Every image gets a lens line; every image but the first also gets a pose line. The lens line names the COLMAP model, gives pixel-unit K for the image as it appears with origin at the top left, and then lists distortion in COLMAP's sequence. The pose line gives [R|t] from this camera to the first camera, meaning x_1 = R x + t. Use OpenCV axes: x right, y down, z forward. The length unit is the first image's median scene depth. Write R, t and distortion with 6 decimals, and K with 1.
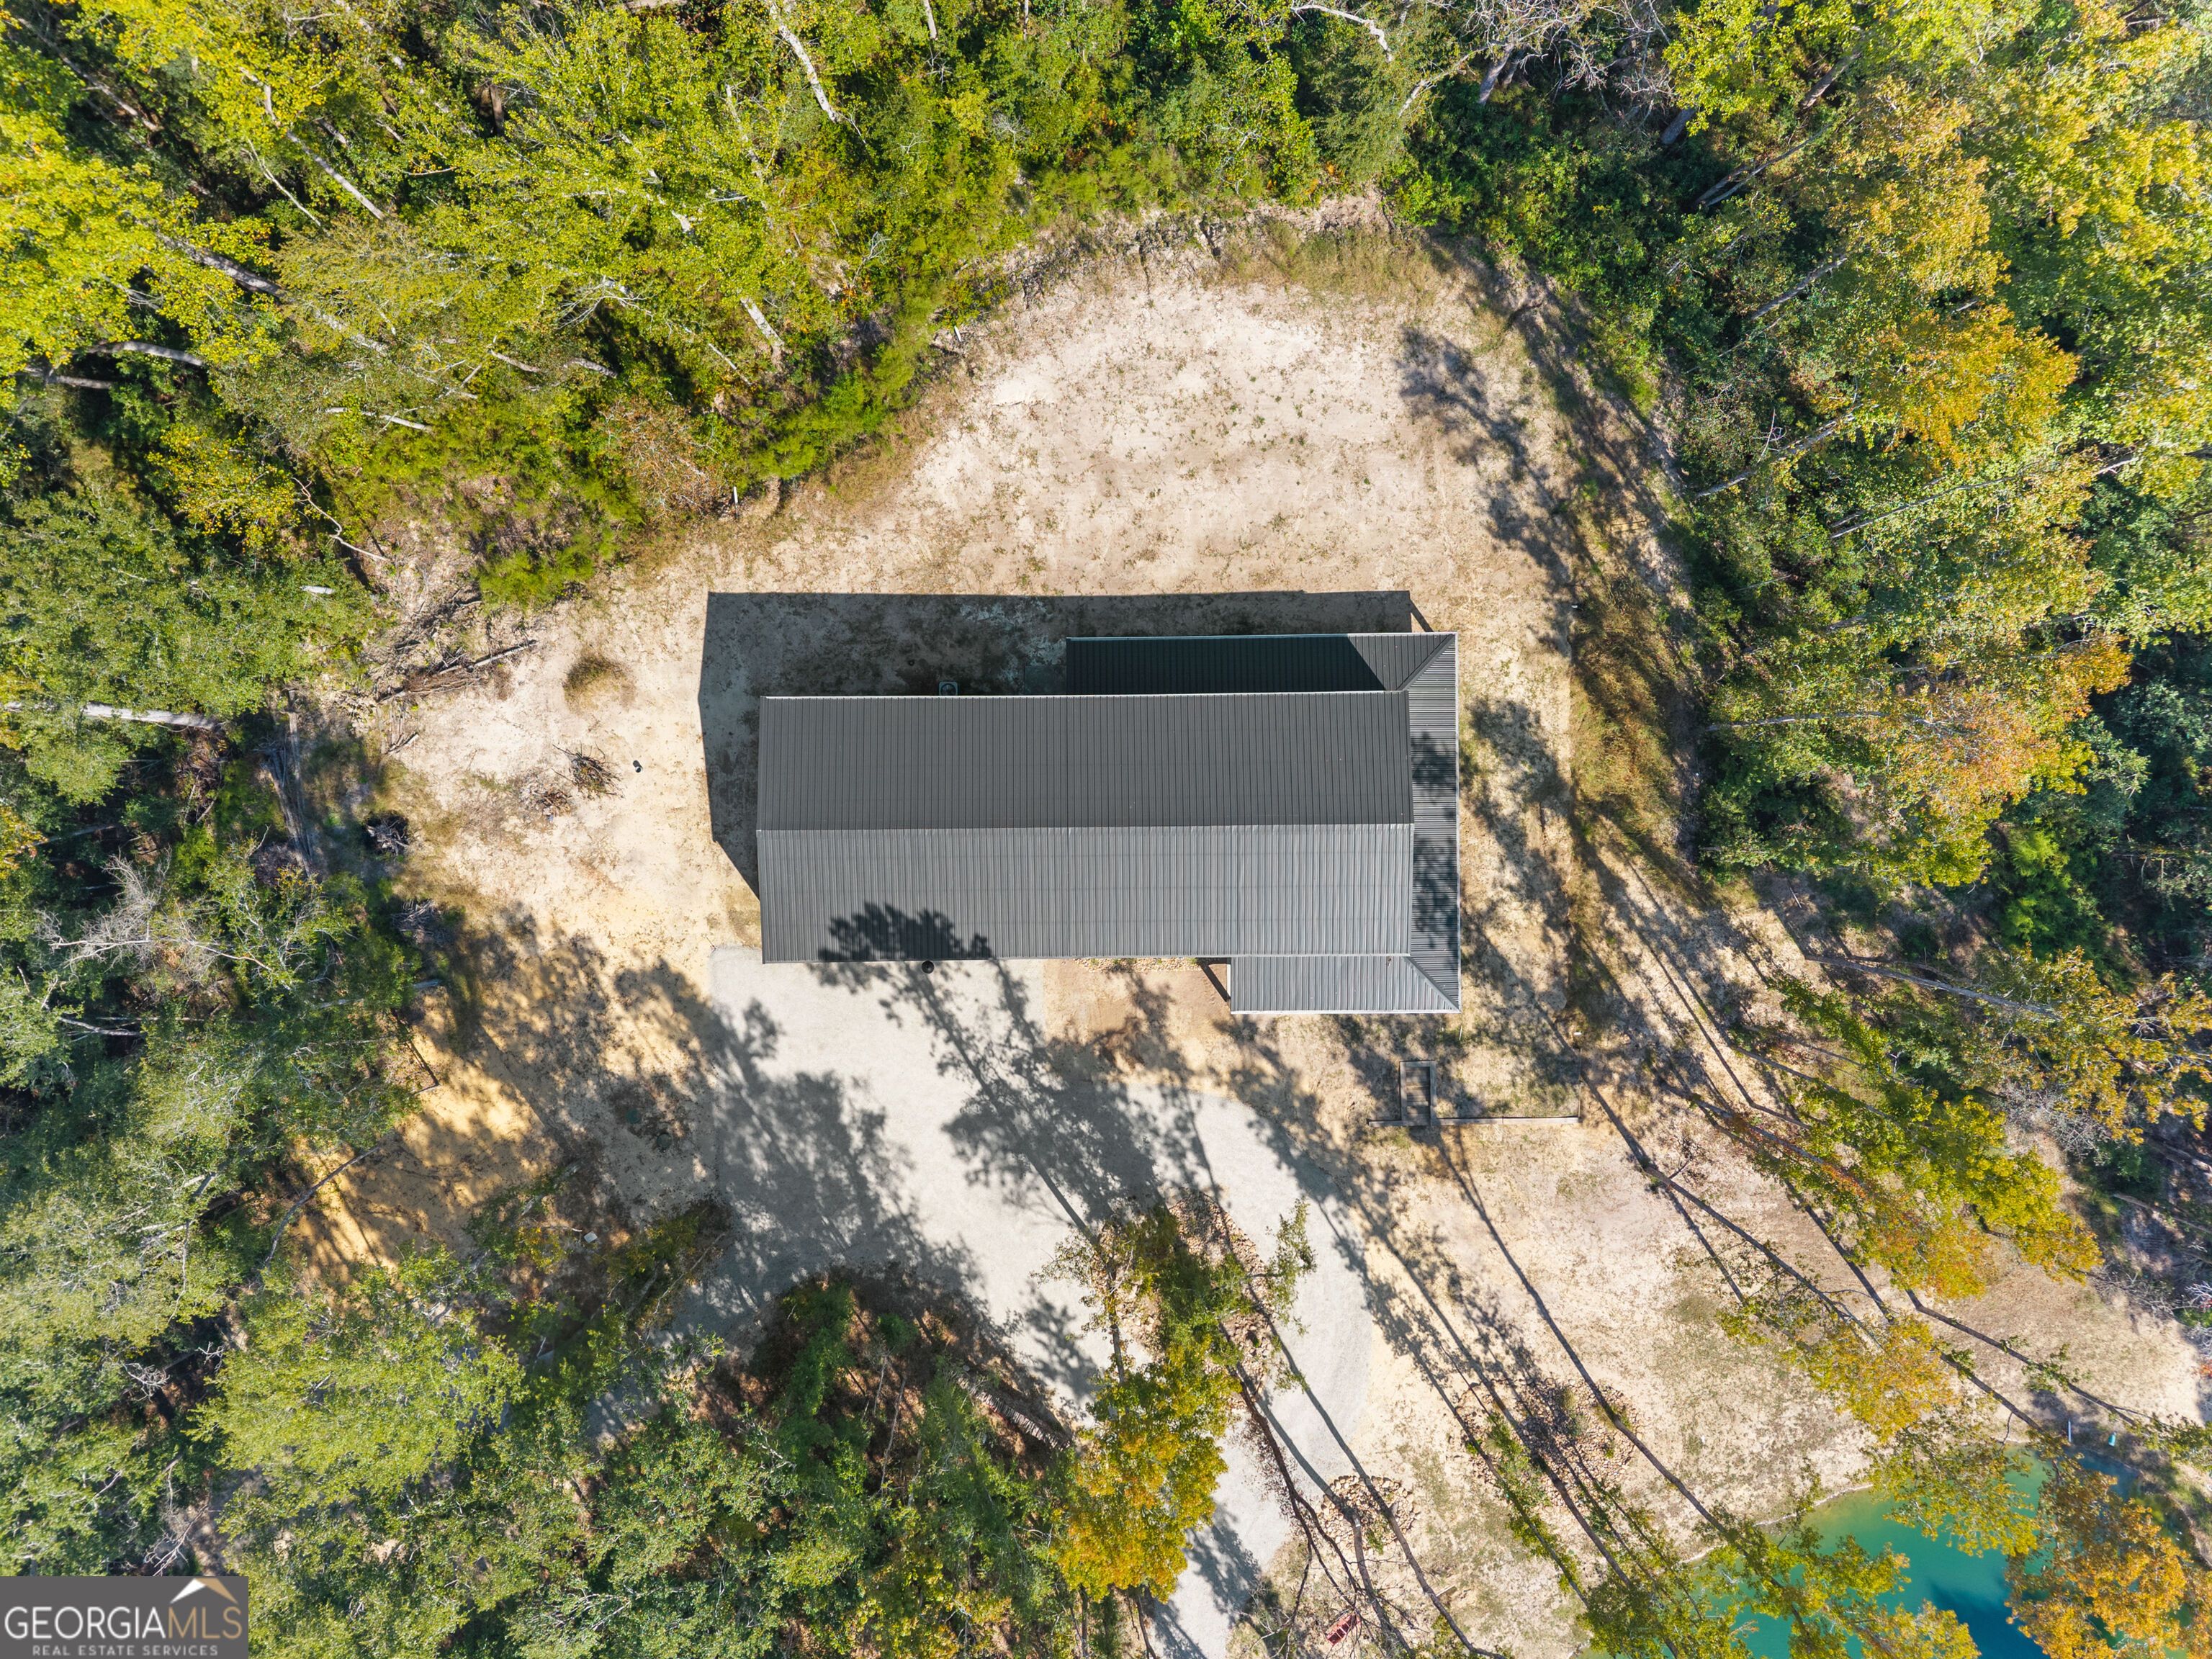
lens RADIAL K [[1640.7, 0, 1012.9], [0, 1640.7, 824.6], [0, 0, 1]] dist [0.092312, -0.001541]
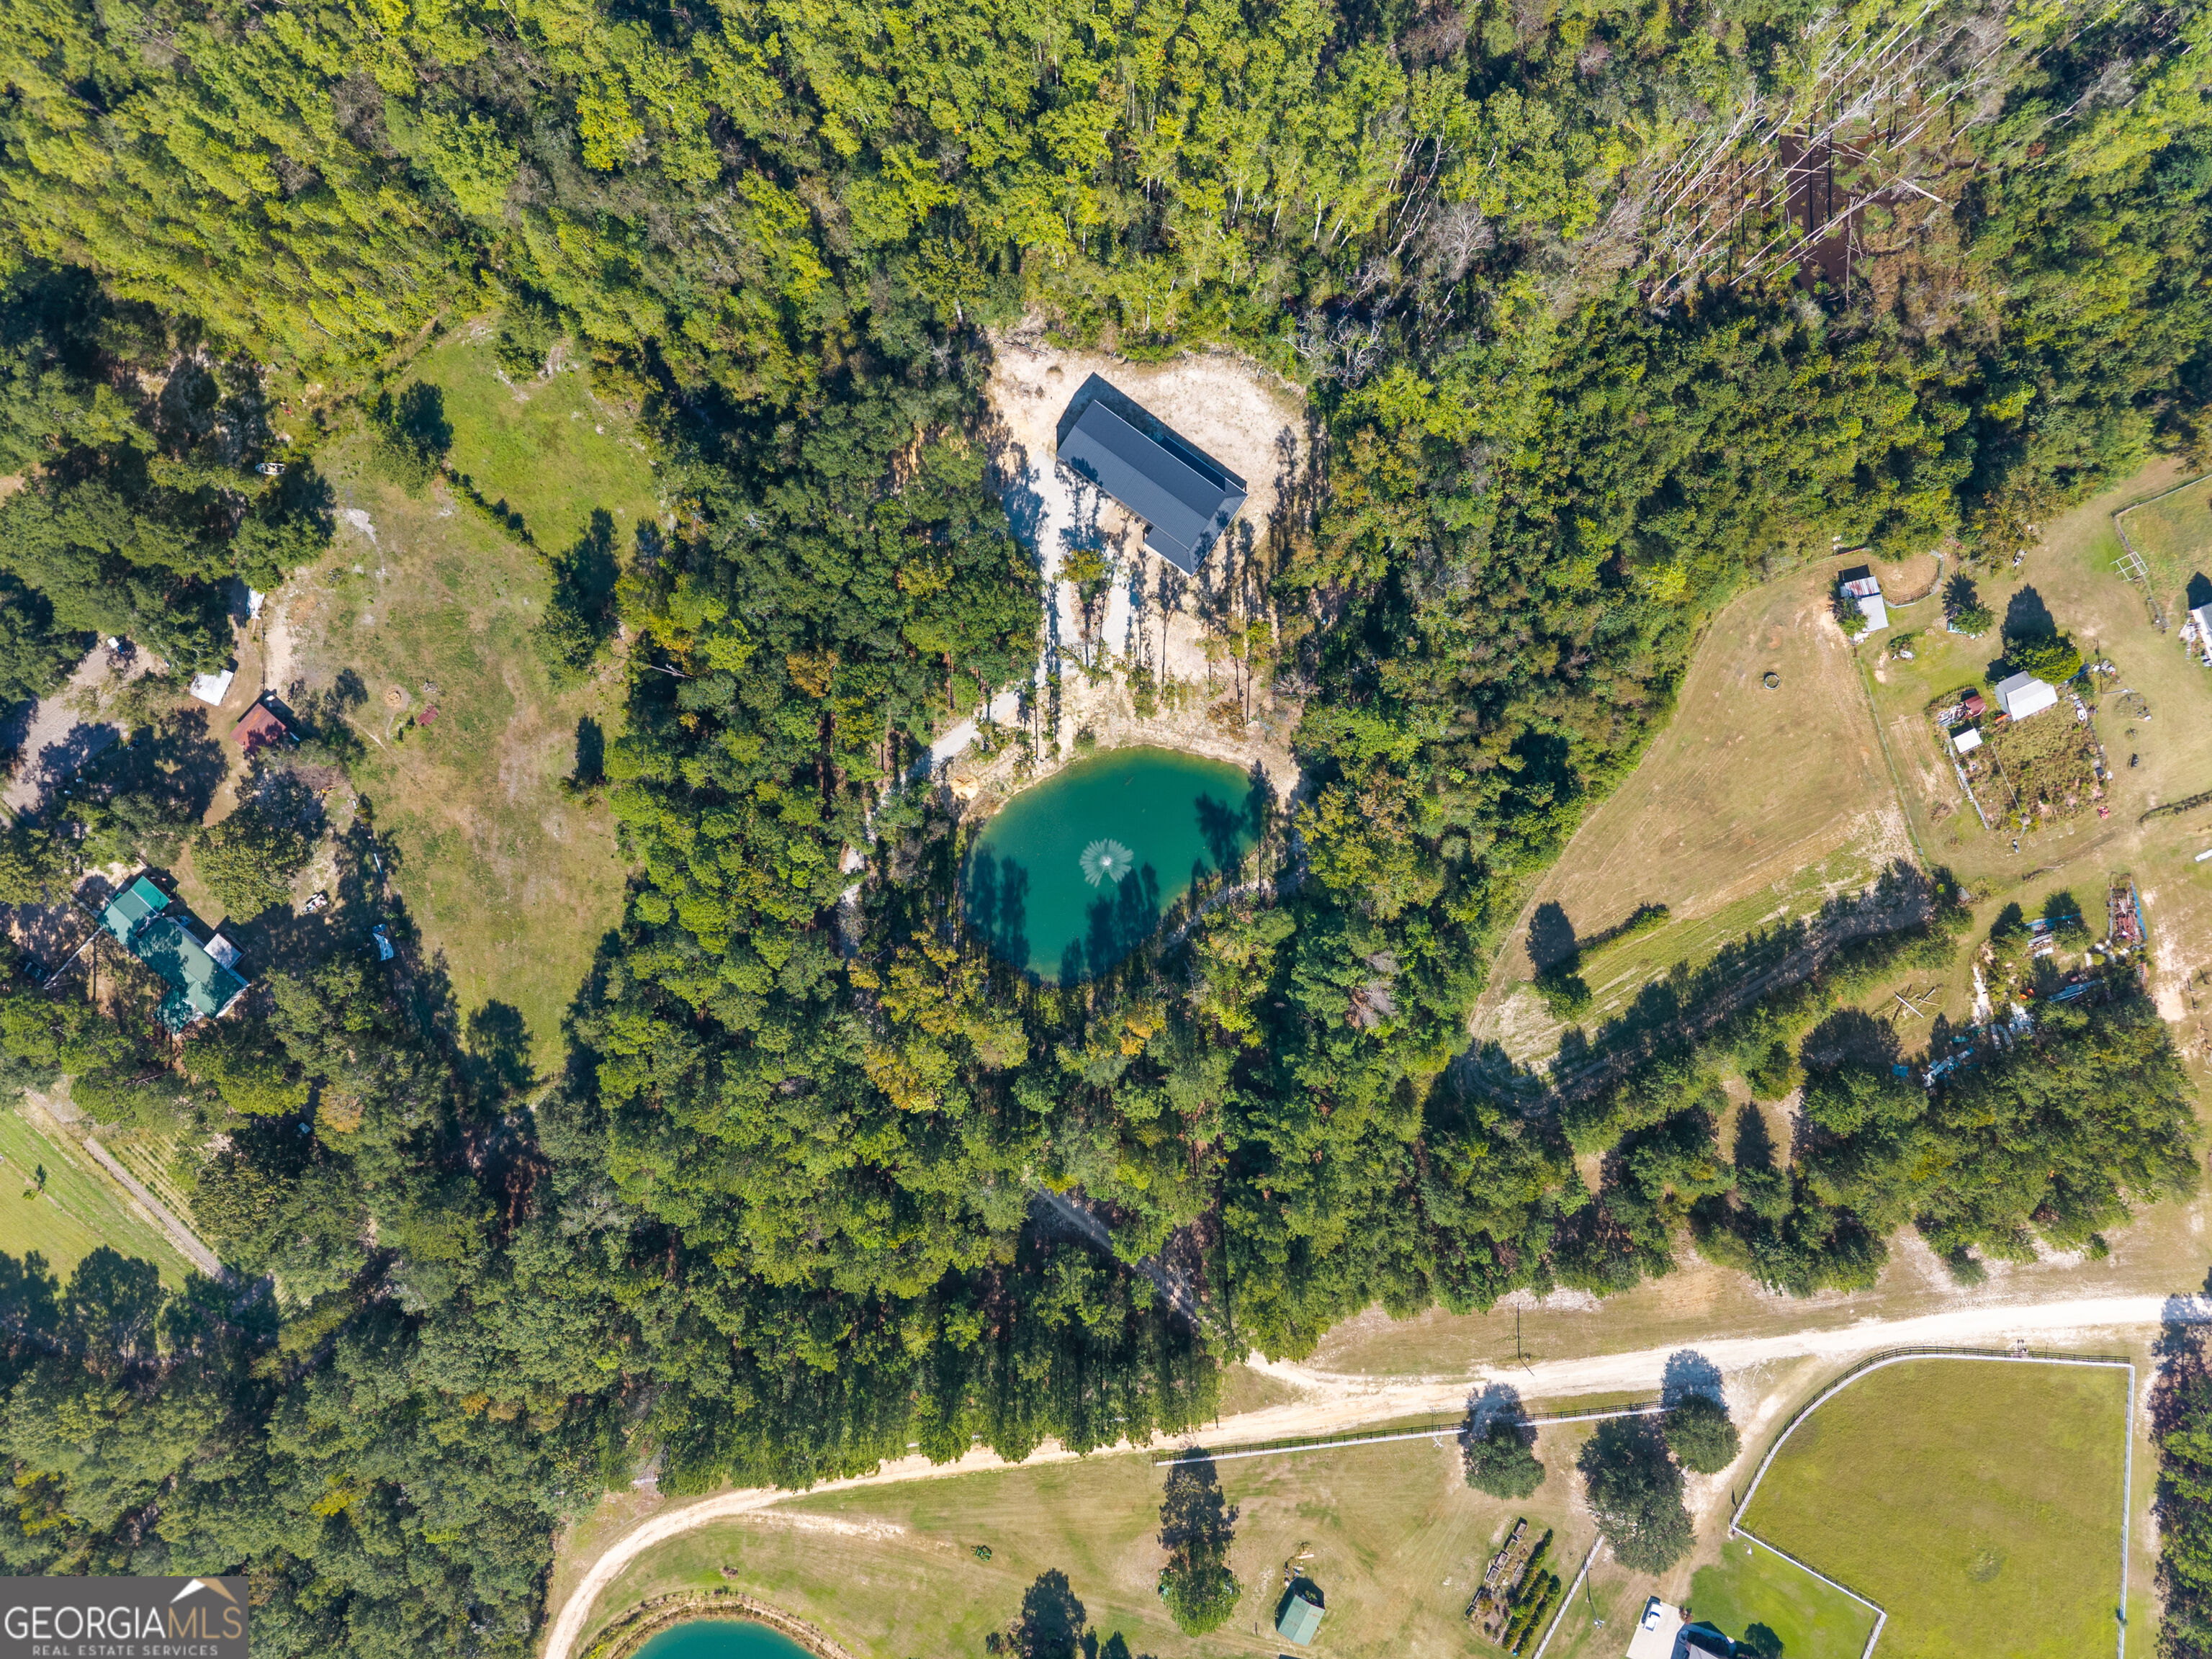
lens RADIAL K [[1472.8, 0, 1055.0], [0, 1472.8, 827.8], [0, 0, 1]] dist [0.017328, -0.005178]
pose [[0.816103, 0.577153, 0.029497, 0.238044], [-0.577686, 0.816137, 0.014095, 0.690061], [-0.015939, -0.028544, 0.999465, -2.313386]]
